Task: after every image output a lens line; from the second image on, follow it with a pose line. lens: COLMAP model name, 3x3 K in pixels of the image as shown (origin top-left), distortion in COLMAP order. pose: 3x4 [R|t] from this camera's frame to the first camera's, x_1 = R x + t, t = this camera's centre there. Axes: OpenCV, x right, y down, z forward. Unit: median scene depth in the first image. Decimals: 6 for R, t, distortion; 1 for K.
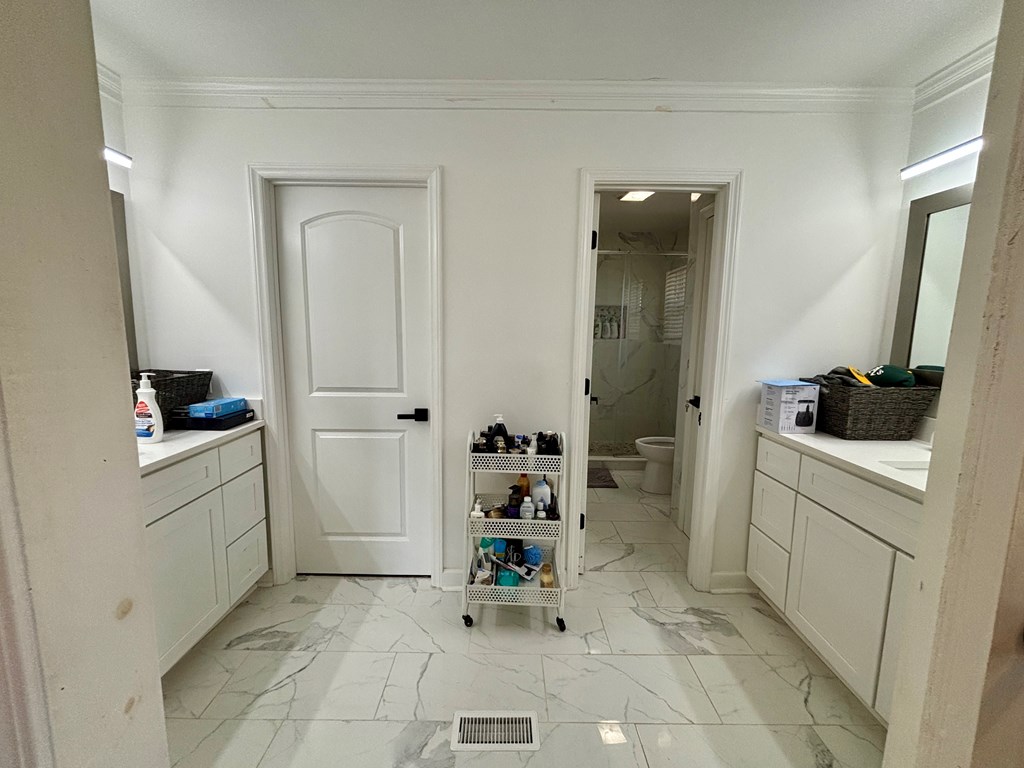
lens RADIAL K [[413.5, 0, 509.2], [0, 413.5, 383.5], [0, 0, 1]] dist [0.000850, -0.000055]
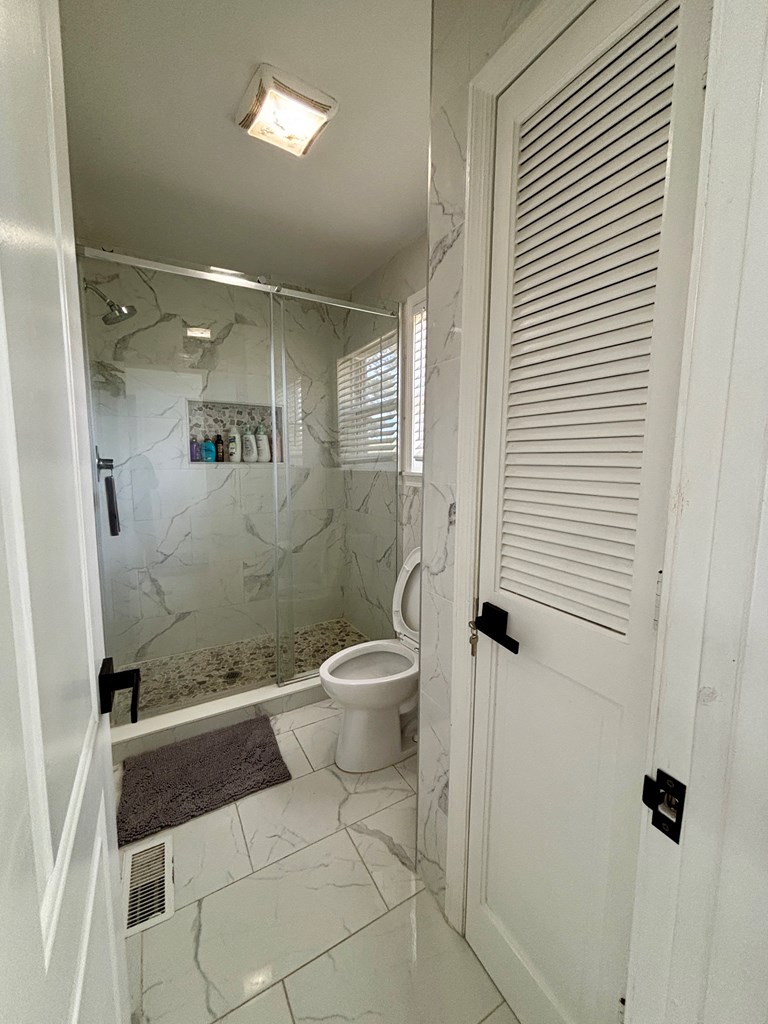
lens RADIAL K [[413.5, 0, 386.7], [0, 413.5, 511.6], [0, 0, 1]] dist [0.000850, -0.000055]
pose [[0.869197, -0.067373, 0.489855, 0.110860], [0.069630, 0.997480, 0.013639, -0.033198], [-0.489540, 0.022254, 0.871697, 0.396367]]
